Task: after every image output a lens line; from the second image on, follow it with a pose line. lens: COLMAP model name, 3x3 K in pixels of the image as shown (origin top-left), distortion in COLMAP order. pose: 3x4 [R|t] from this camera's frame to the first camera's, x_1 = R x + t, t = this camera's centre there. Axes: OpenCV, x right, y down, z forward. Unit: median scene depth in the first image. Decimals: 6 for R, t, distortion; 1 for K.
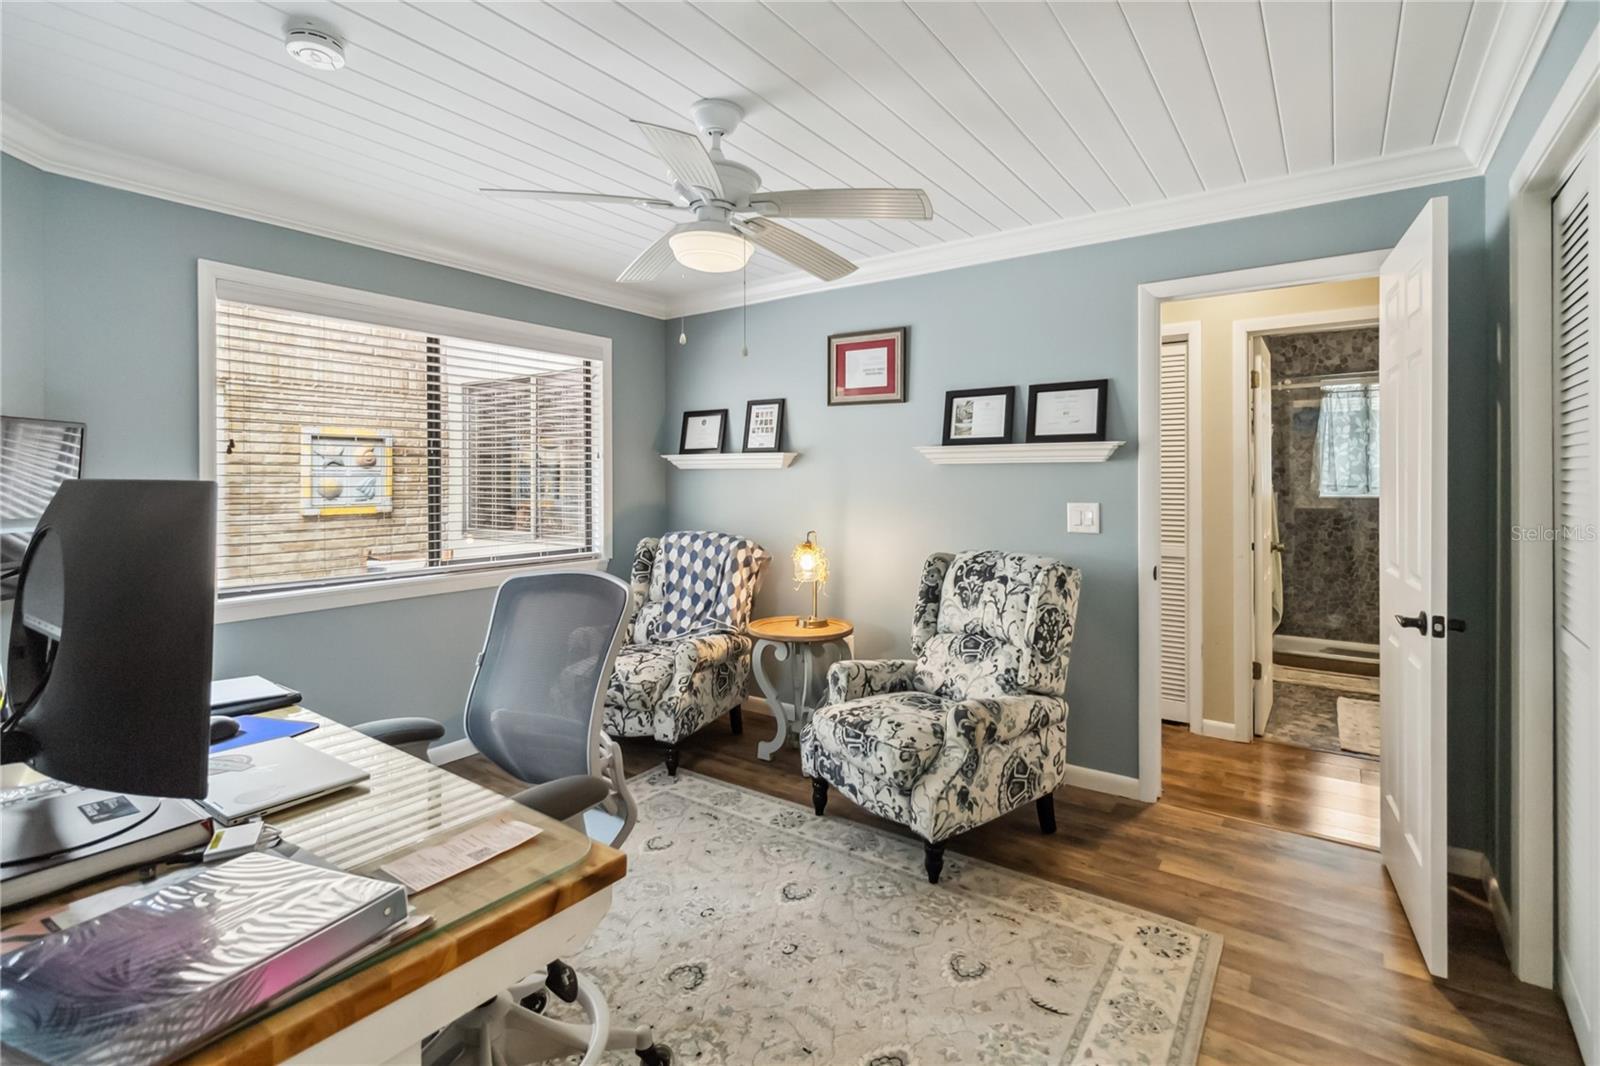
lens RADIAL K [[752.4, 0, 787.7], [0, 752.4, 481.2], [0, 0, 1]] dist [0.000776, 0.000337]
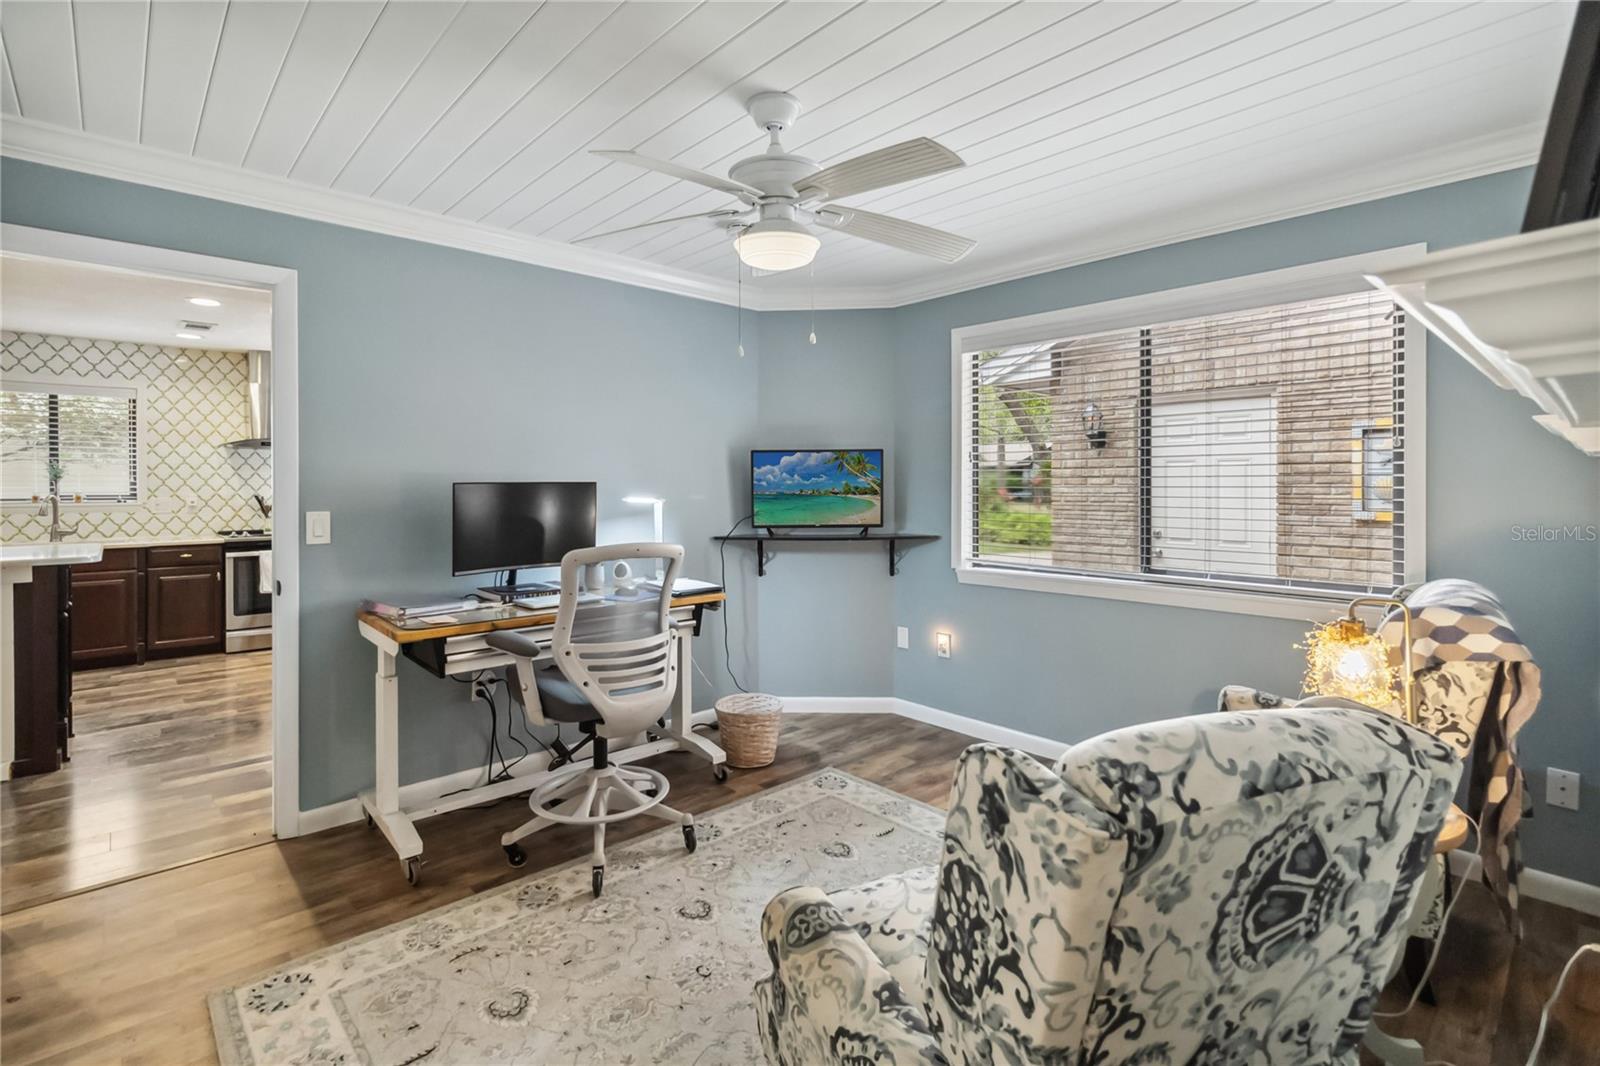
lens RADIAL K [[752.4, 0, 791.2], [0, 752.4, 476.0], [0, 0, 1]] dist [0.000776, 0.000337]
pose [[-0.214798, -0.006672, -0.976636, 0.387298], [0.004536, 0.999959, -0.007829, -0.001868], [0.976648, -0.006111, -0.214759, 0.553672]]
